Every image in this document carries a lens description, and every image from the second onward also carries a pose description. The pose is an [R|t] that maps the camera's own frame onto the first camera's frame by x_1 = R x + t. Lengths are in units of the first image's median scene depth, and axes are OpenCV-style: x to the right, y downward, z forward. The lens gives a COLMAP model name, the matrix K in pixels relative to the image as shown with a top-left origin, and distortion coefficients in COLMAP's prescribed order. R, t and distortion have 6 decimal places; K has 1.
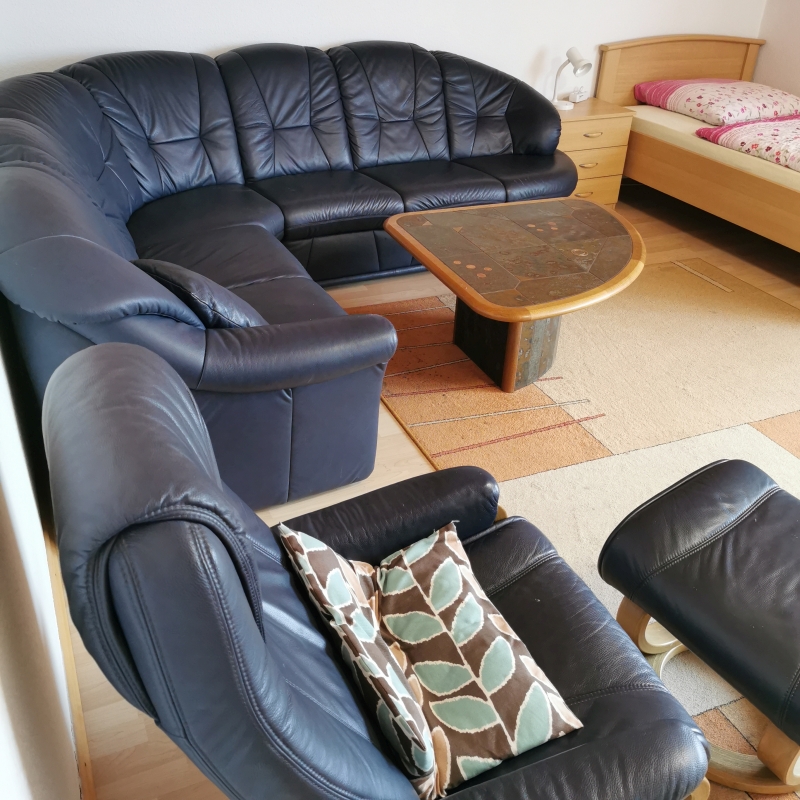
lens RADIAL K [[837.2, 0, 400.0], [0, 837.2, 400.0], [0, 0, 1]] dist [0.121048, -0.158495]
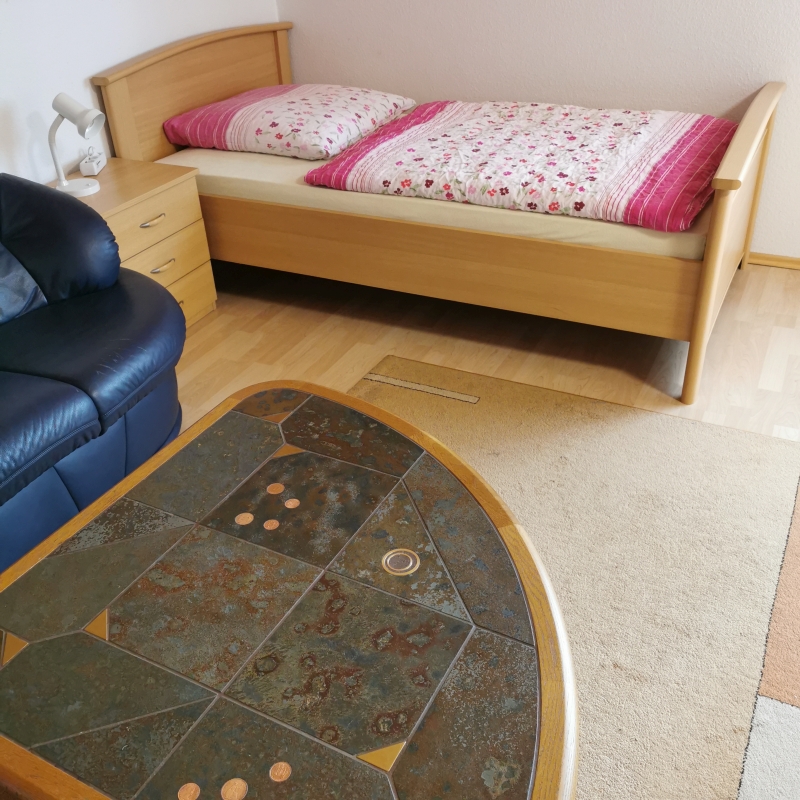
lens RADIAL K [[837.2, 0, 400.0], [0, 837.2, 400.0], [0, 0, 1]] dist [0.121048, -0.158495]
pose [[0.782153, -0.396968, 0.480263, 0.021181], [0.389228, 0.913173, 0.120903, -0.201175], [-0.486558, 0.092367, 0.868752, 0.396190]]
